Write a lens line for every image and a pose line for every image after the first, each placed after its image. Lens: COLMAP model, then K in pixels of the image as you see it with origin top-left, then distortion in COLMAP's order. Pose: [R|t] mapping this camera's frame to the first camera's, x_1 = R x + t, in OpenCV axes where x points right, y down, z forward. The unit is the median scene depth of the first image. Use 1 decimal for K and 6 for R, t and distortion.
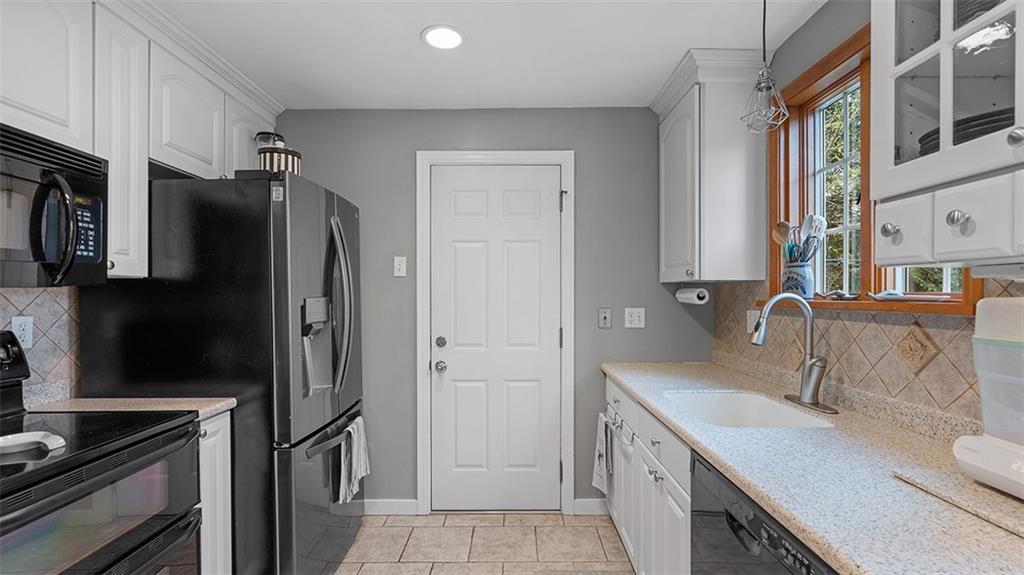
lens RADIAL K [[463.8, 0, 512.6], [0, 463.8, 297.6], [0, 0, 1]] dist [-0.002766, 0.000143]
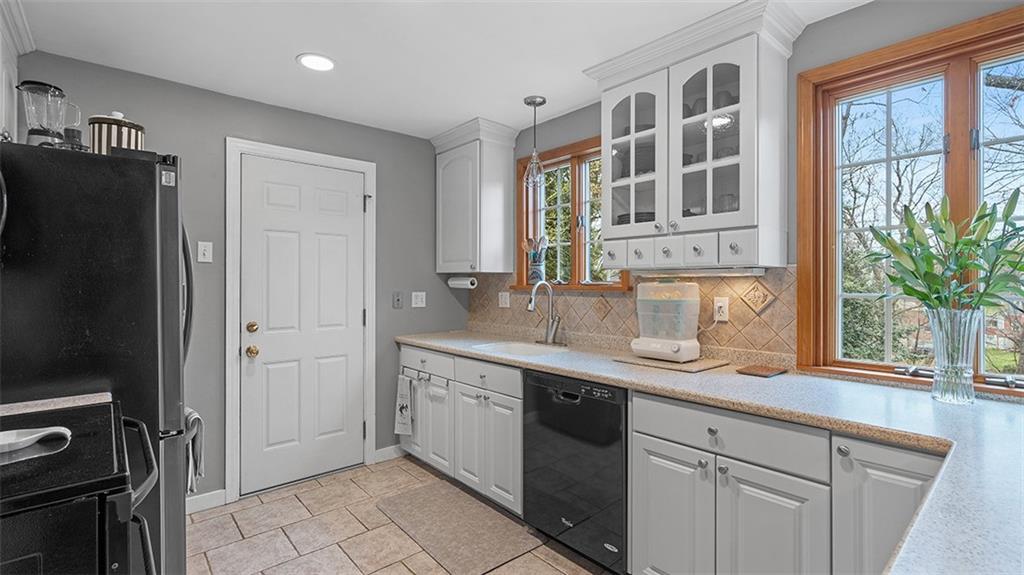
lens RADIAL K [[464.3, 0, 514.1], [0, 464.3, 283.1], [0, 0, 1]] dist [-0.000059, 0.000425]
pose [[0.749208, 0.001280, 0.662334, -0.458167], [0.001931, 0.999990, -0.004117, 0.003726], [-0.662332, 0.004363, 0.749198, -0.172958]]
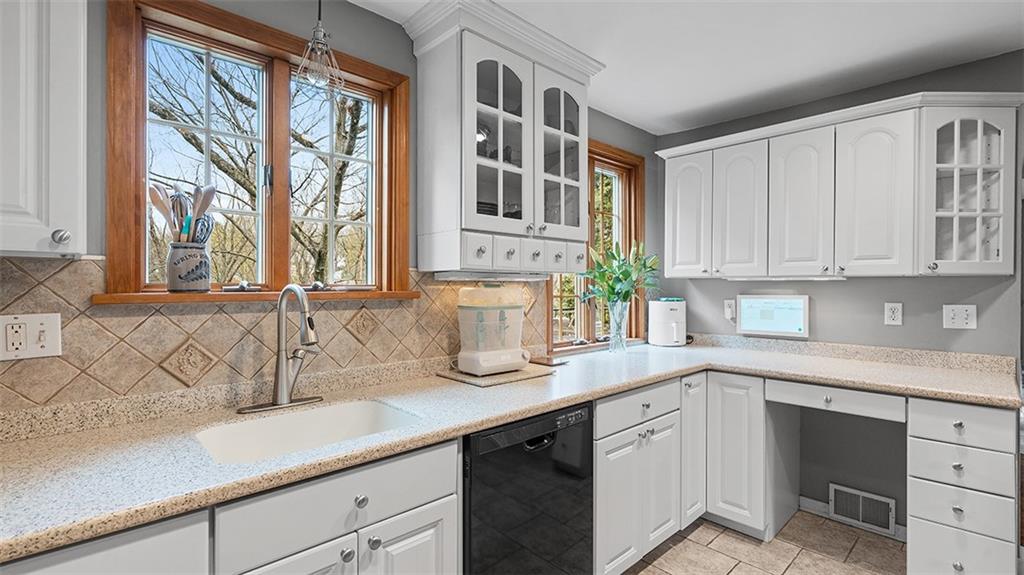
lens RADIAL K [[469.0, 0, 512.0], [0, 469.0, 287.5], [0, 0, 1]] dist [-0.000005, 0.000360]
pose [[-0.693021, -0.001321, 0.720916, -0.239878], [0.002328, 0.999989, 0.004071, -0.003404], [-0.720914, 0.004500, -0.693010, 0.930574]]
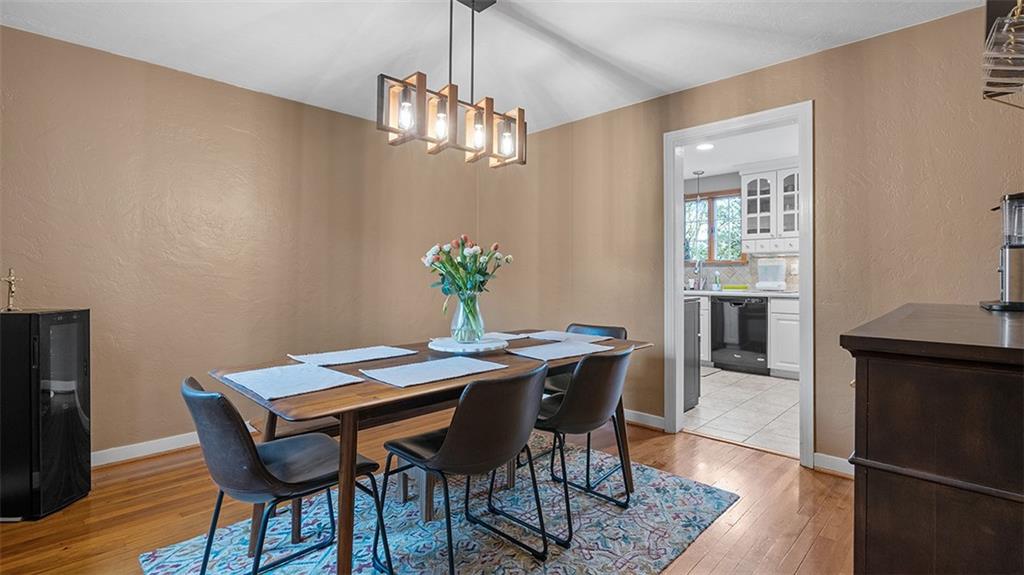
lens RADIAL K [[464.3, 0, 514.1], [0, 464.3, 283.1], [0, 0, 1]] dist [-0.000059, 0.000425]
pose [[0.705296, -0.011293, 0.708823, -2.086687], [0.005866, 0.999932, 0.010094, 0.090257], [-0.708889, -0.002961, 0.705314, -0.370212]]
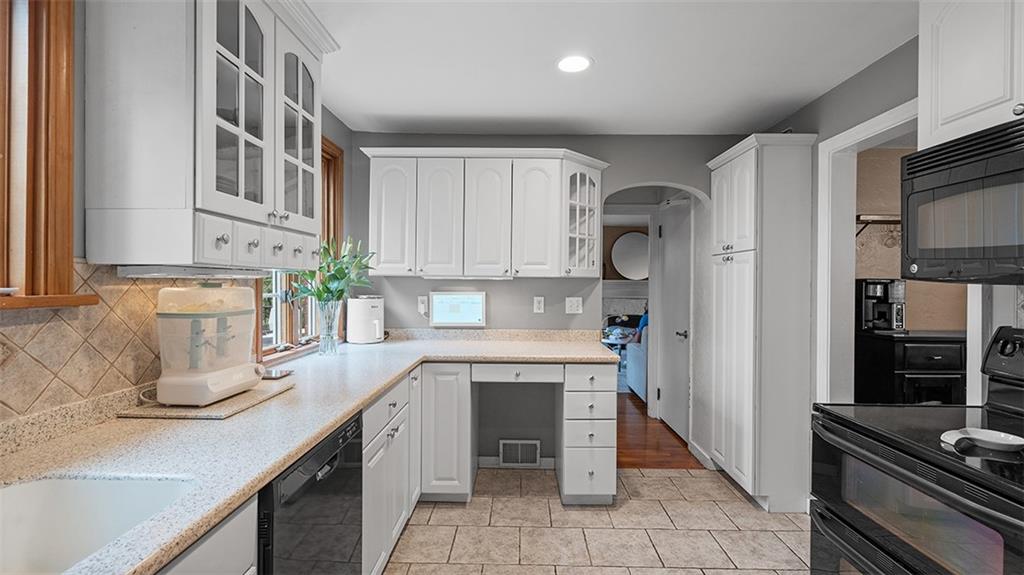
lens RADIAL K [[464.3, 0, 514.1], [0, 464.3, 283.1], [0, 0, 1]] dist [-0.000059, 0.000425]
pose [[-0.999909, -0.004750, 0.012617, -0.020672], [-0.004674, 0.999971, 0.006043, -0.012376], [-0.012646, 0.005984, -0.999902, 1.008055]]
